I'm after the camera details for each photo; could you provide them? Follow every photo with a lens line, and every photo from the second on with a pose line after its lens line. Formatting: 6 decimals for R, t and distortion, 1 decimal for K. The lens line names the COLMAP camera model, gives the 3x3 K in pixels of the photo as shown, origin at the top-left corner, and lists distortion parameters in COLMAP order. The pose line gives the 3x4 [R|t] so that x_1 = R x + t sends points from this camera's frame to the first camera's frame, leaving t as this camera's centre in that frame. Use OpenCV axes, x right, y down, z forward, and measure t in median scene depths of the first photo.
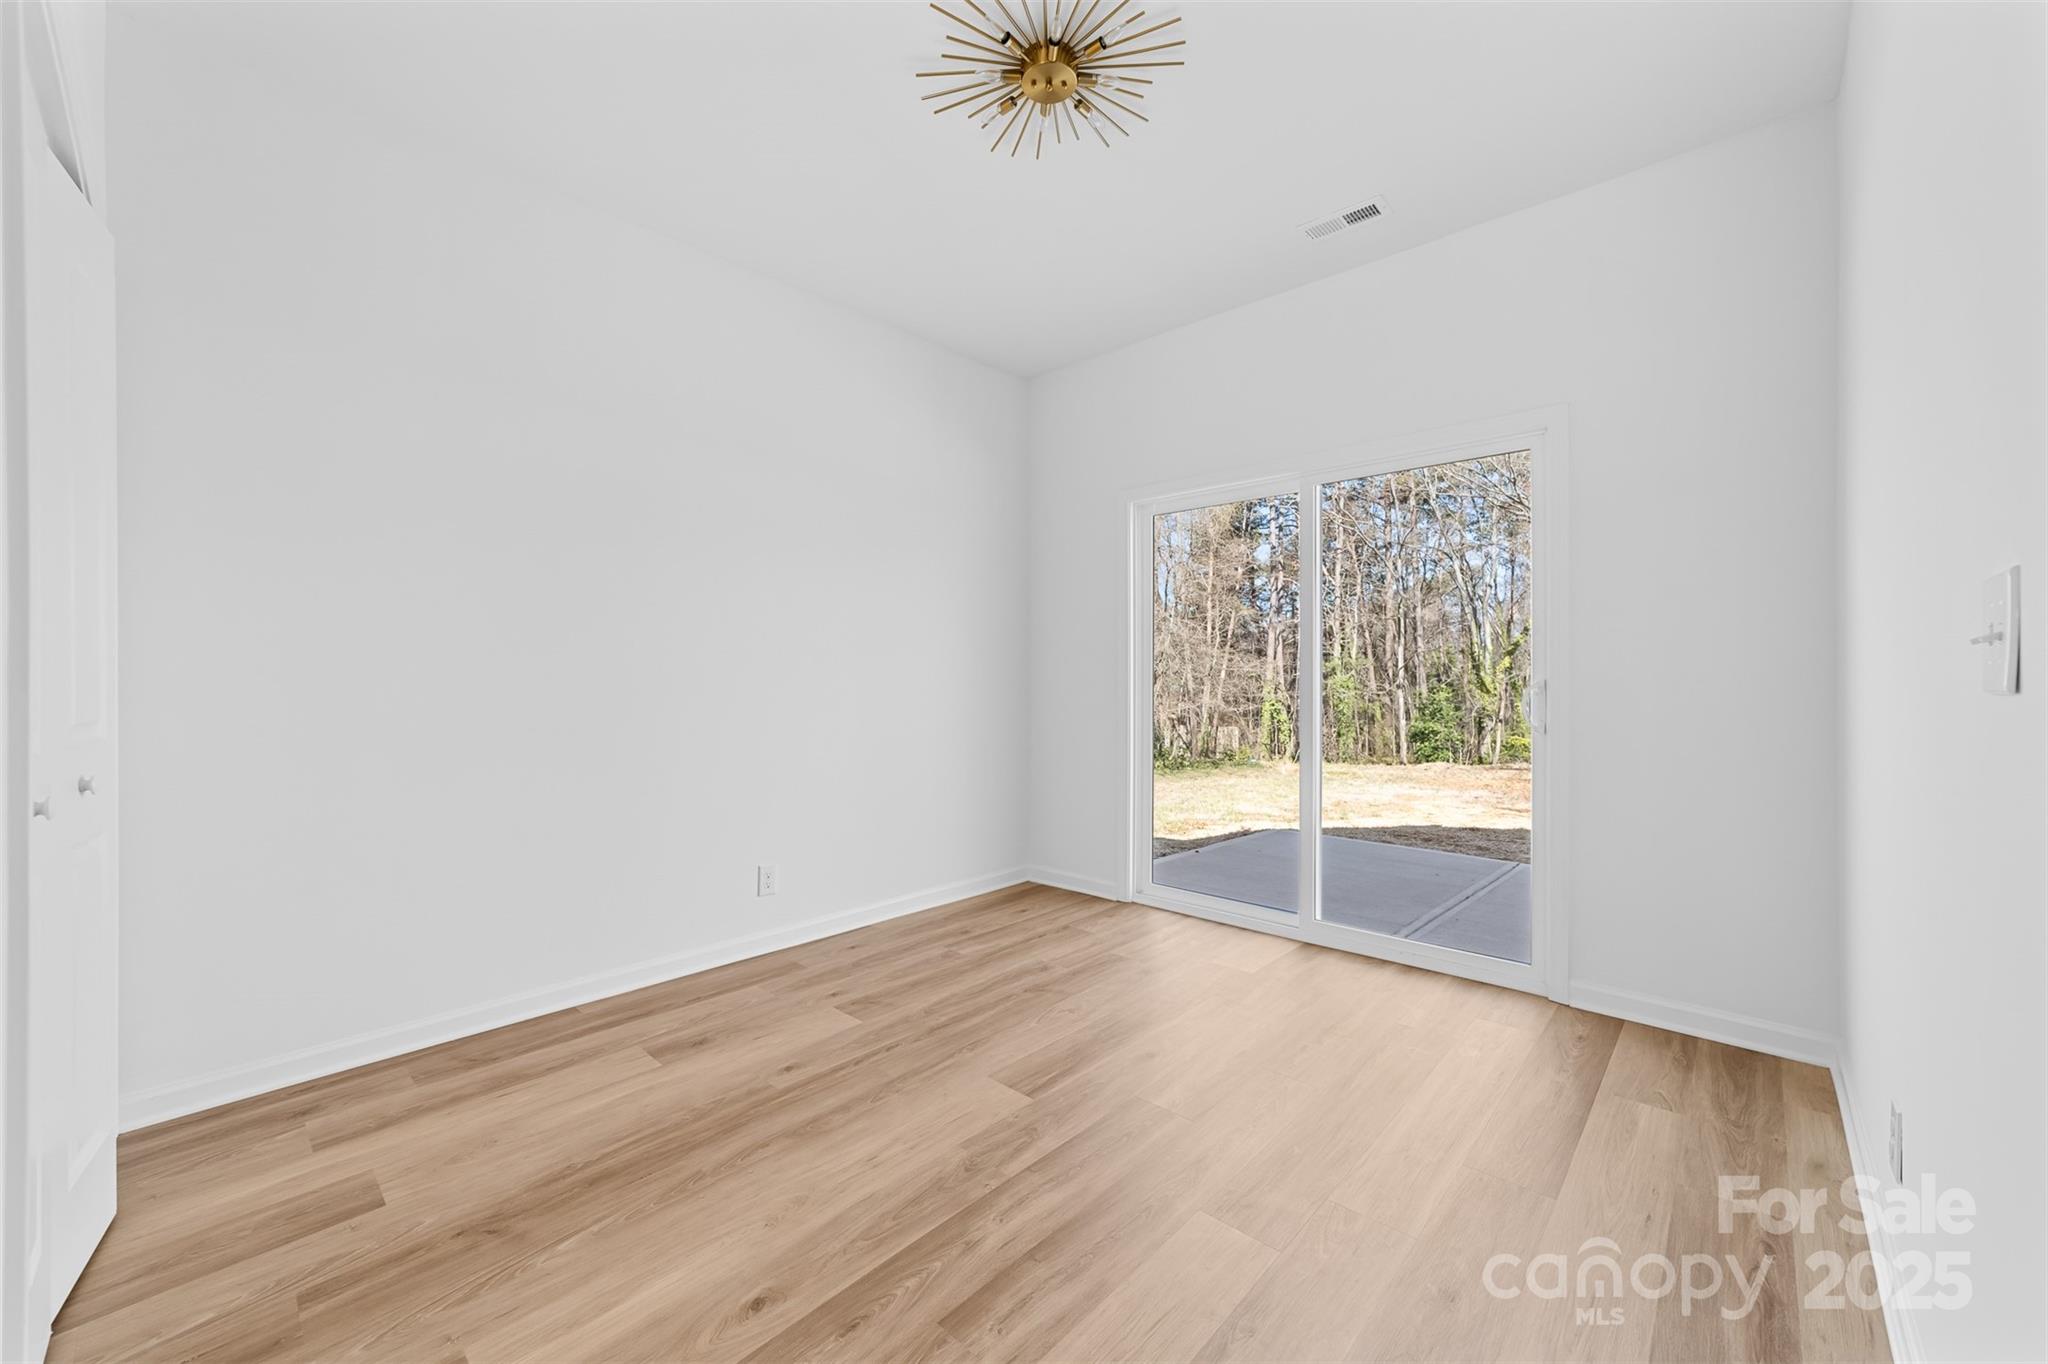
lens RADIAL K [[794.7, 0, 1022.7], [0, 794.7, 679.9], [0, 0, 1]] dist [0.001390, 0.000387]
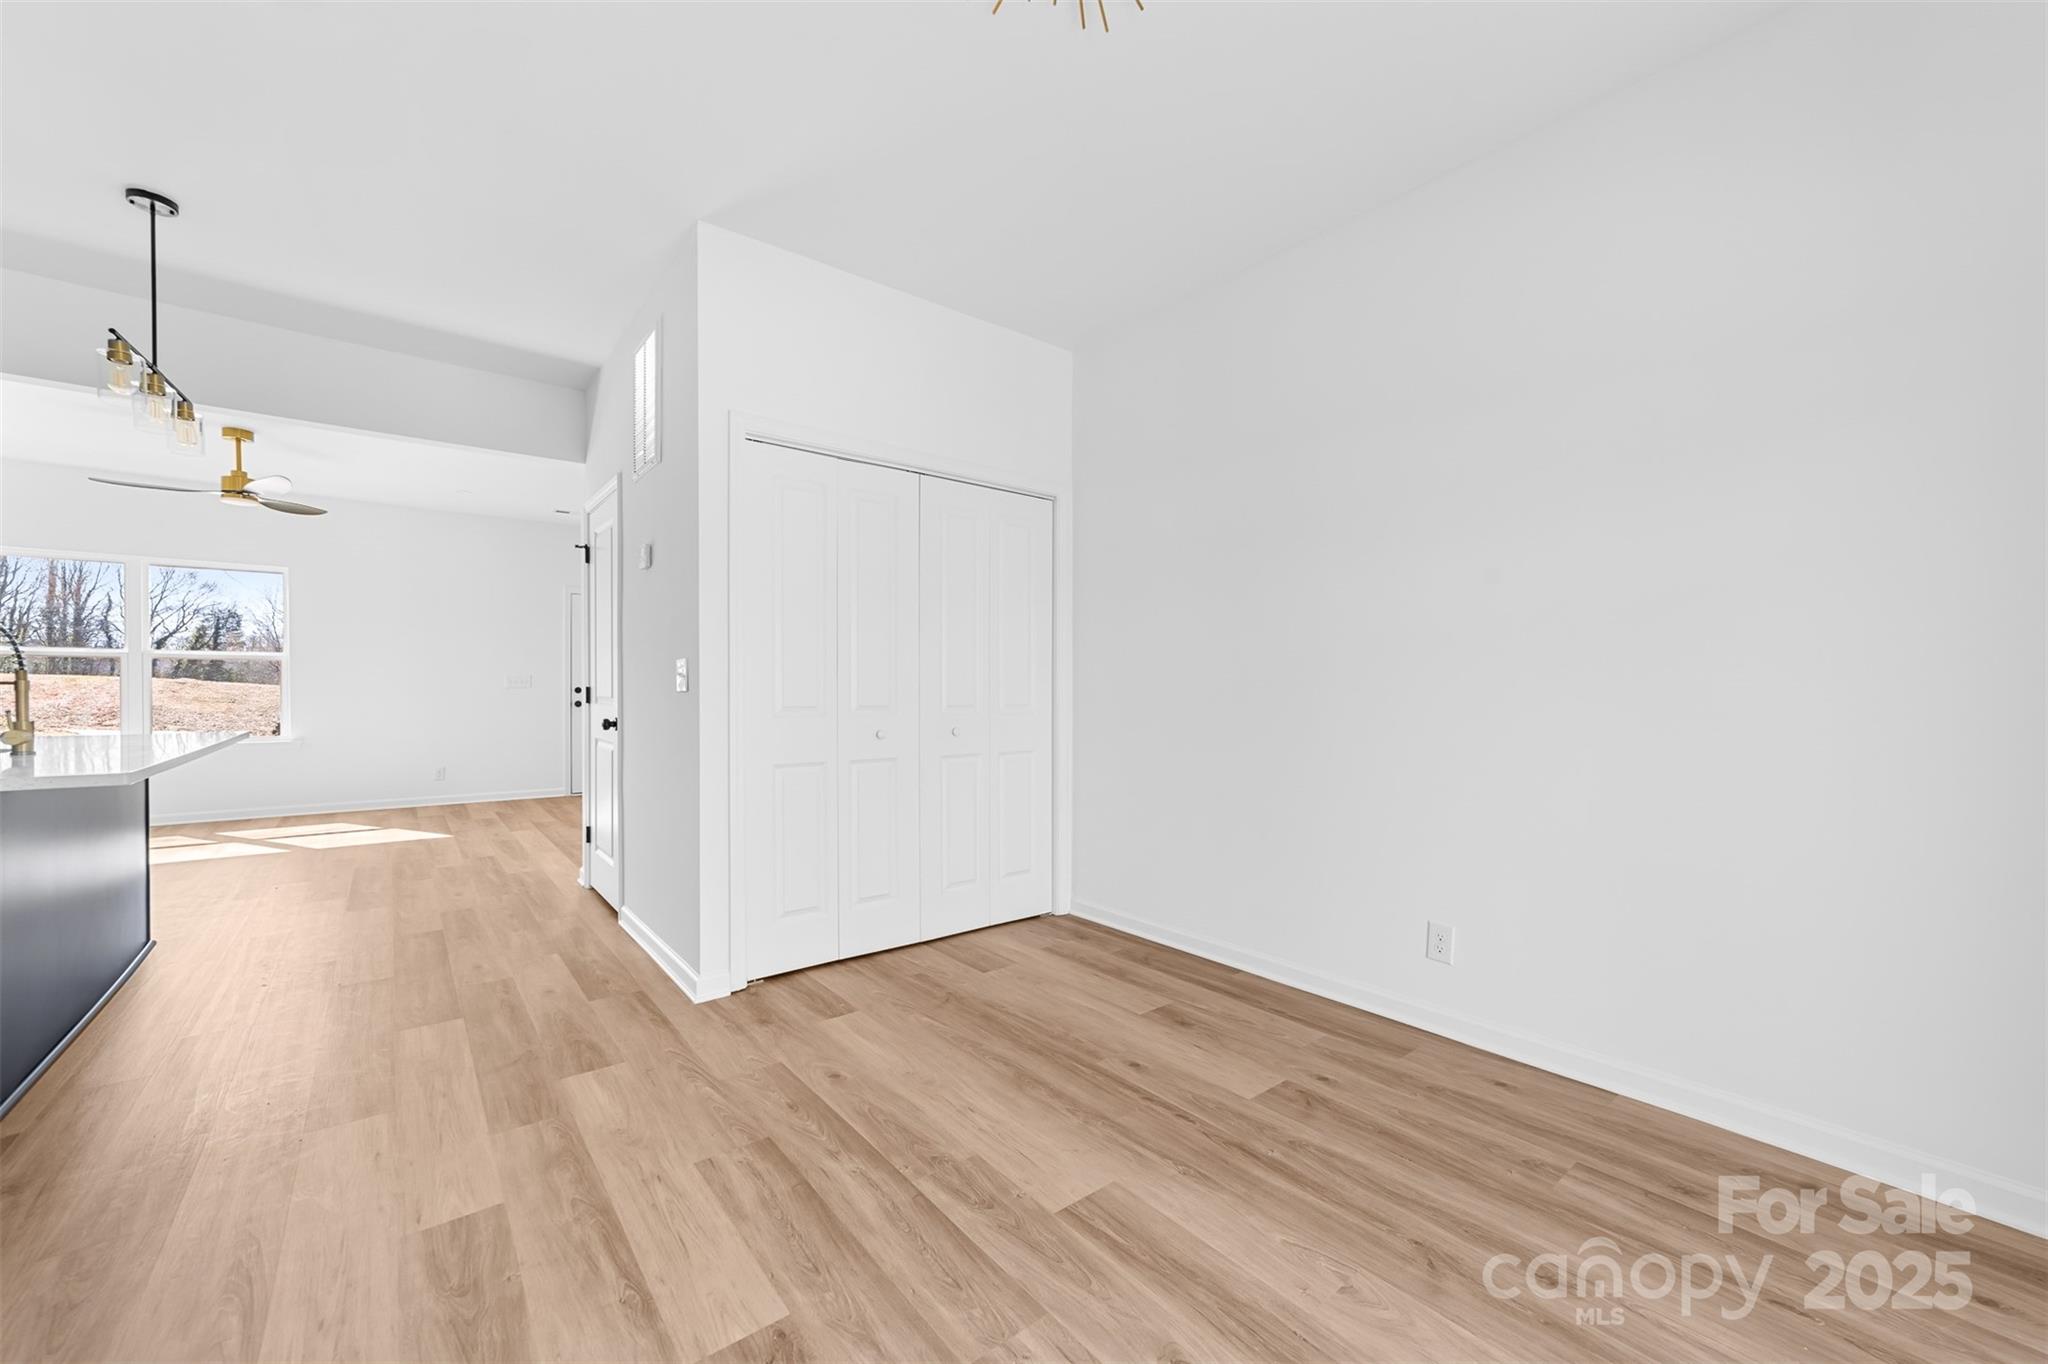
lens RADIAL K [[794.7, 0, 1016.4], [0, 794.7, 687.5], [0, 0, 1]] dist [0.001390, 0.000387]
pose [[-0.151687, -0.002231, -0.988426, 0.771292], [-0.000177, 0.999997, -0.002230, -0.001556], [0.988429, -0.000164, -0.151687, 1.025973]]
